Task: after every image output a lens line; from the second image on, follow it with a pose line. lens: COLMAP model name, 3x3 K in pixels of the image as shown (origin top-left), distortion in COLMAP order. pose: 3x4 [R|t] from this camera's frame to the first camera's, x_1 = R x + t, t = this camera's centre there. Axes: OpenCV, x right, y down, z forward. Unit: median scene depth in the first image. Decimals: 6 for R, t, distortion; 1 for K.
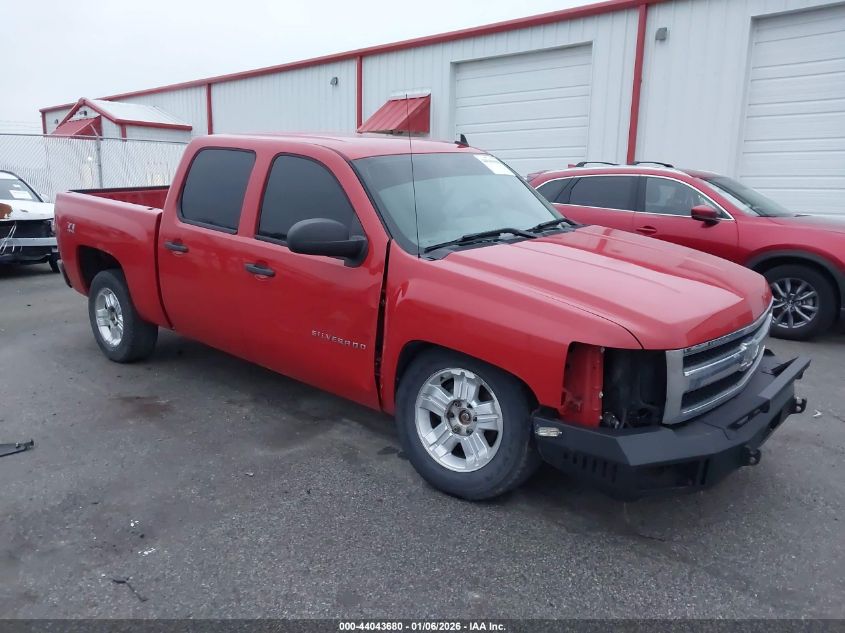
lens RADIAL K [[683.4, 0, 422.5], [0, 683.4, 316.5], [0, 0, 1]] dist [0.000244, 0.002433]
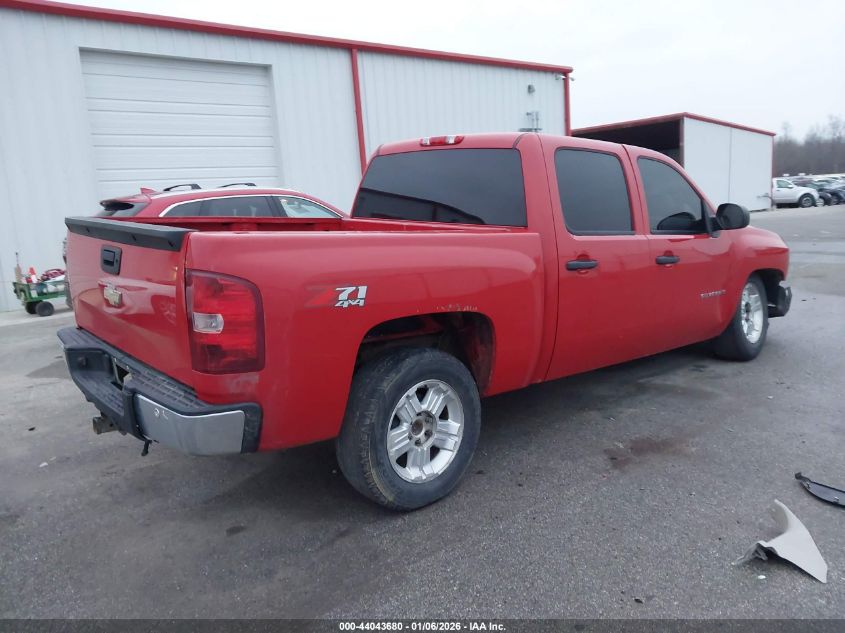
lens RADIAL K [[683.4, 0, 422.5], [0, 683.4, 316.5], [0, 0, 1]] dist [0.000244, 0.002433]
pose [[0.106550, -0.184602, 0.977021, -1.202031], [0.247380, 0.956639, 0.153772, -0.216352], [-0.963042, 0.225311, 0.147597, 1.080643]]
